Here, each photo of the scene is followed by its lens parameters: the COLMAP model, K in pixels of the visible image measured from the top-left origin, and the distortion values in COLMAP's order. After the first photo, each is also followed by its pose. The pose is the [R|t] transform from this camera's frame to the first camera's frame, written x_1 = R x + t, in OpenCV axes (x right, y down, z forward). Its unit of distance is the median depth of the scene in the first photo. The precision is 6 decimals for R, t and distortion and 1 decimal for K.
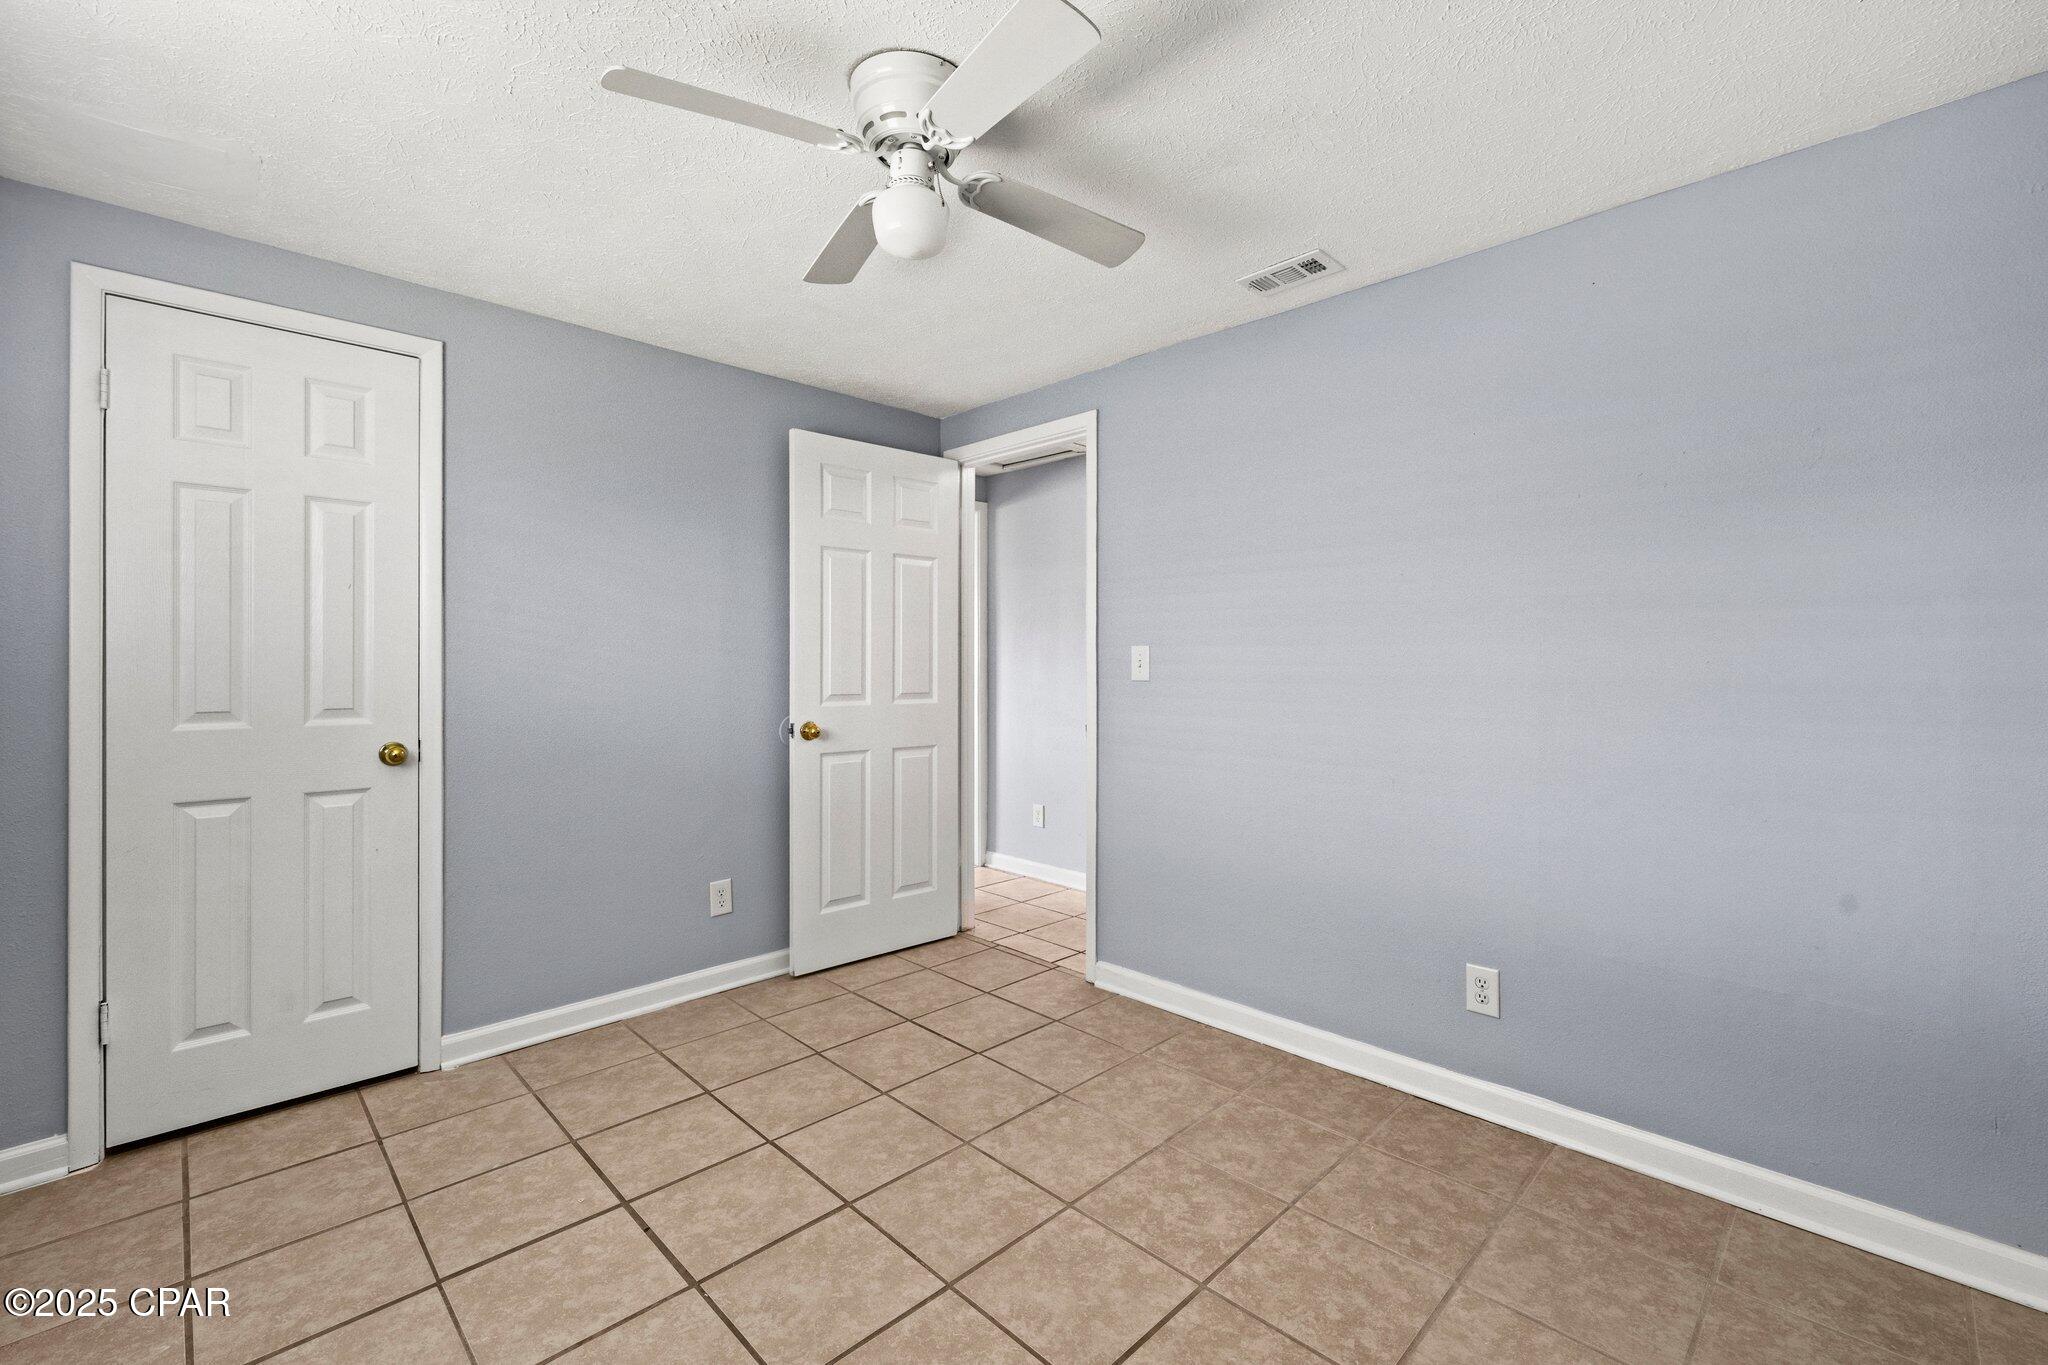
lens RADIAL K [[870.6, 0, 1025.5], [0, 870.6, 670.3], [0, 0, 1]] dist [0.000022, -0.000057]
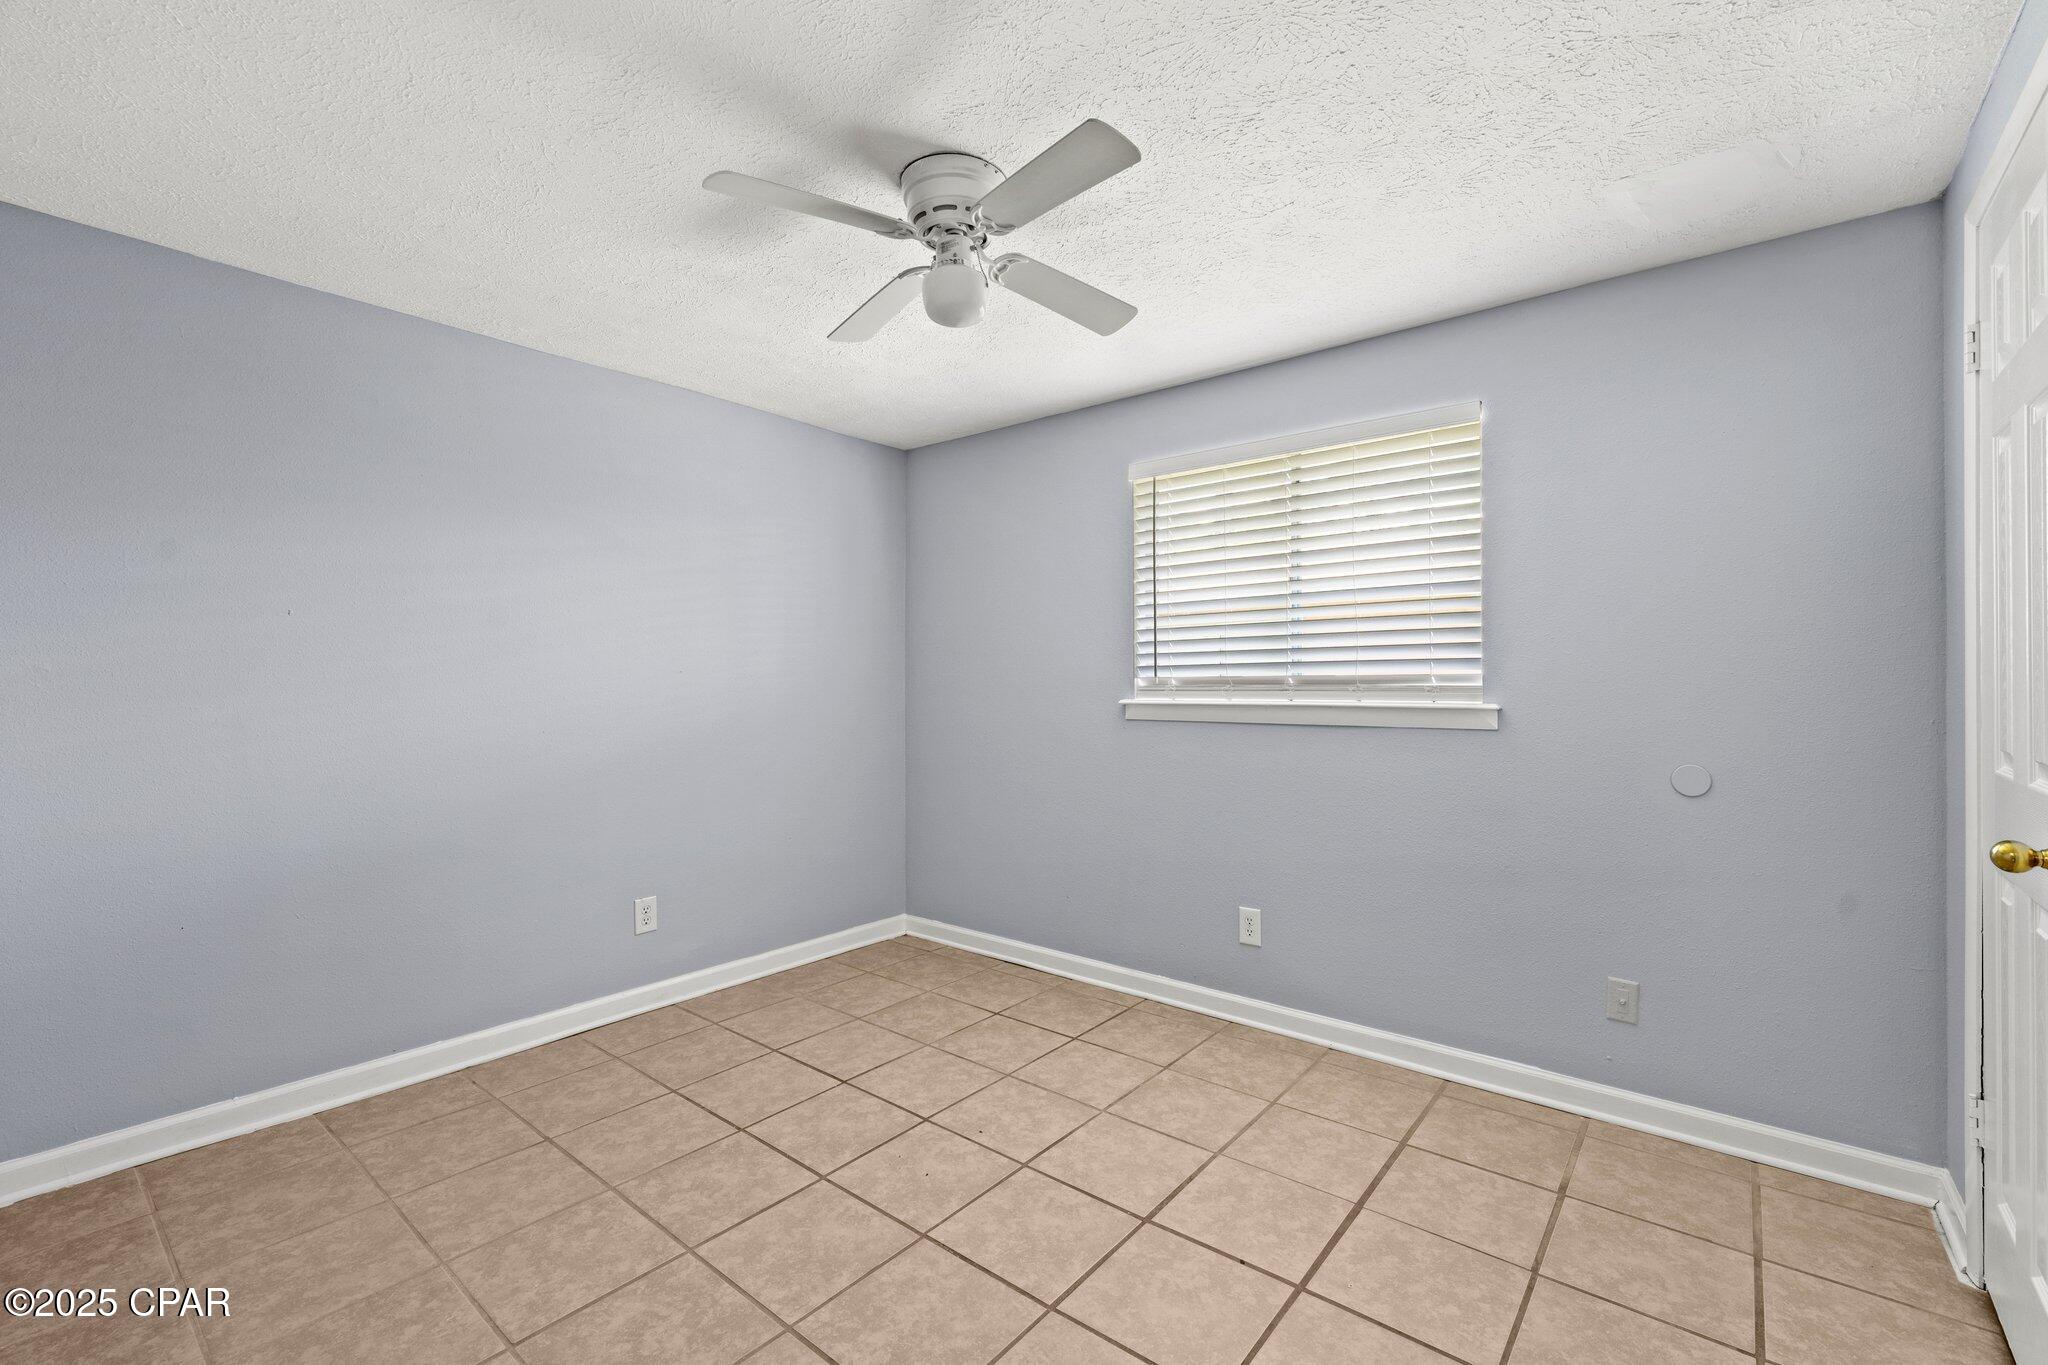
lens RADIAL K [[870.6, 0, 1022.8], [0, 870.6, 677.1], [0, 0, 1]] dist [0.000022, -0.000057]
pose [[-0.994737, -0.000247, -0.102460, -0.092397], [-0.001247, 0.999952, 0.009699, -0.021308], [0.102452, 0.009776, -0.994690, 1.968504]]
